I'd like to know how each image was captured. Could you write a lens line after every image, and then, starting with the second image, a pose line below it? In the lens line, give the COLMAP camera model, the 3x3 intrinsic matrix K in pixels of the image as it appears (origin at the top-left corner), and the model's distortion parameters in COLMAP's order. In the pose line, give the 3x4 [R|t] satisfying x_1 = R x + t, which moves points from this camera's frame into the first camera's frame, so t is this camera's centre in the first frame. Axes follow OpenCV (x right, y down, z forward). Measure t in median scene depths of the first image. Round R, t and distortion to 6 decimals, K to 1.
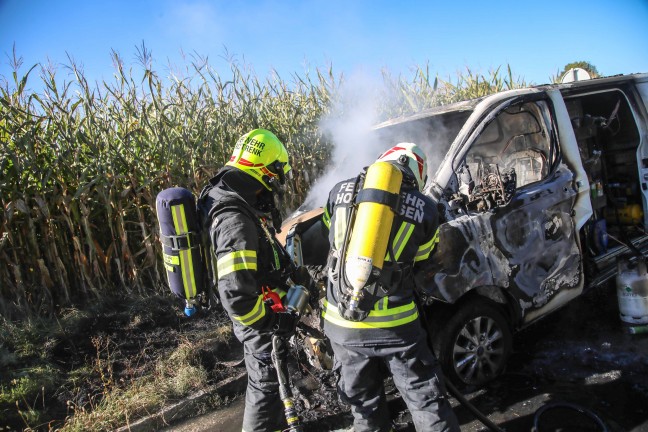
lens RADIAL K [[458.5, 0, 324.0], [0, 458.5, 216.0], [0, 0, 1]] dist [-0.117268, 0.104181]
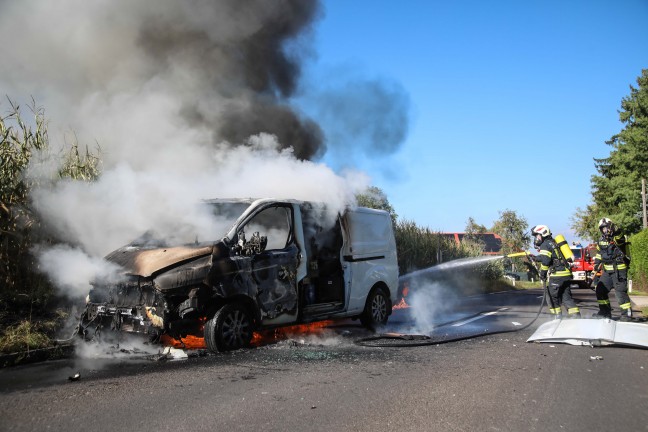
lens RADIAL K [[647.7, 0, 324.0], [0, 647.7, 216.0], [0, 0, 1]] dist [-0.040738, 0.328353]
pose [[0.885914, 0.208411, 0.414393, -0.525675], [-0.117019, 0.964899, -0.235109, 0.426355], [-0.448847, 0.159794, 0.879206, -1.553434]]
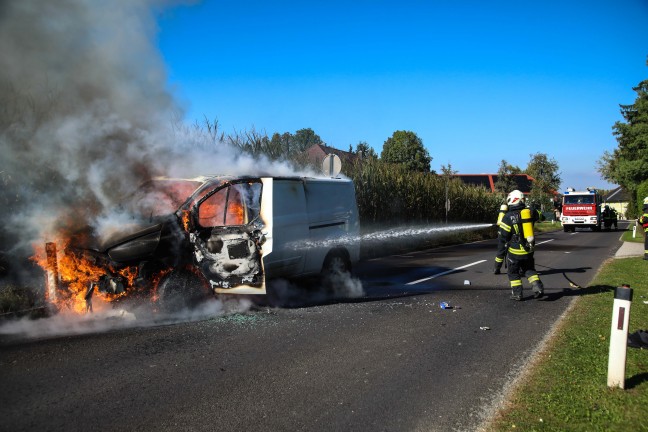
lens RADIAL K [[597.0, 0, 327.9], [0, 597.0, 217.2], [0, 0, 1]] dist [-0.010135, 0.163879]
pose [[0.914240, 0.171335, 0.367163, -0.132976], [-0.133570, 0.982982, -0.126113, 0.200871], [-0.382523, 0.066256, 0.921567, -1.871876]]
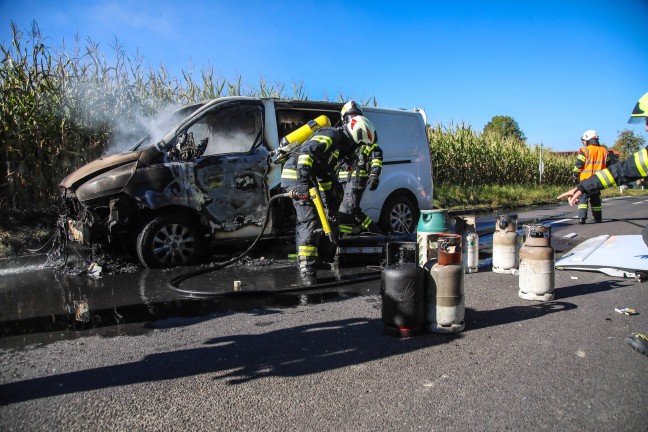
lens RADIAL K [[458.5, 0, 324.0], [0, 458.5, 216.0], [0, 0, 1]] dist [-0.117268, 0.104181]
pose [[0.979771, 0.146914, 0.135887, 0.632574], [-0.142473, 0.988911, -0.041901, 0.184272], [-0.140536, 0.021693, 0.989838, -0.699873]]
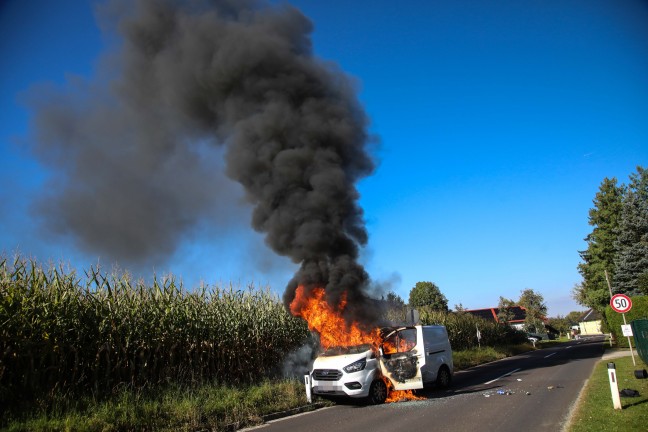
lens RADIAL K [[458.5, 0, 324.0], [0, 458.5, 216.0], [0, 0, 1]] dist [-0.117268, 0.104181]
pose [[0.952273, 0.182750, 0.244495, -1.413108], [-0.072051, 0.912915, -0.401739, 0.496355], [-0.296621, 0.364950, 0.882512, -2.993653]]
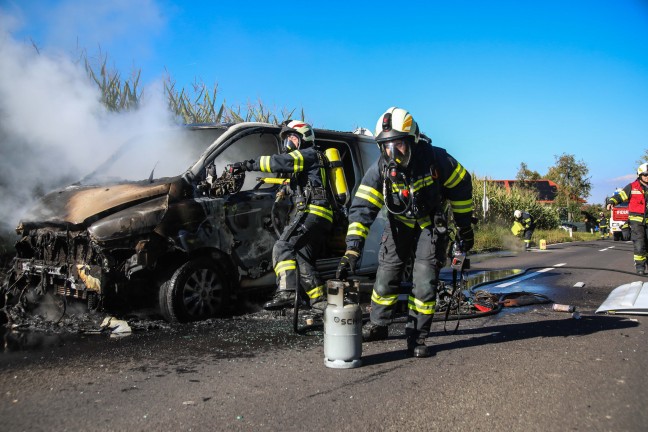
lens RADIAL K [[679.8, 0, 324.0], [0, 679.8, 216.0], [0, 0, 1]] dist [0.067378, 0.017772]
pose [[0.910088, 0.175002, 0.375652, -0.149559], [-0.125294, 0.980235, -0.153106, 0.335786], [-0.395021, 0.092273, 0.914026, -1.095090]]
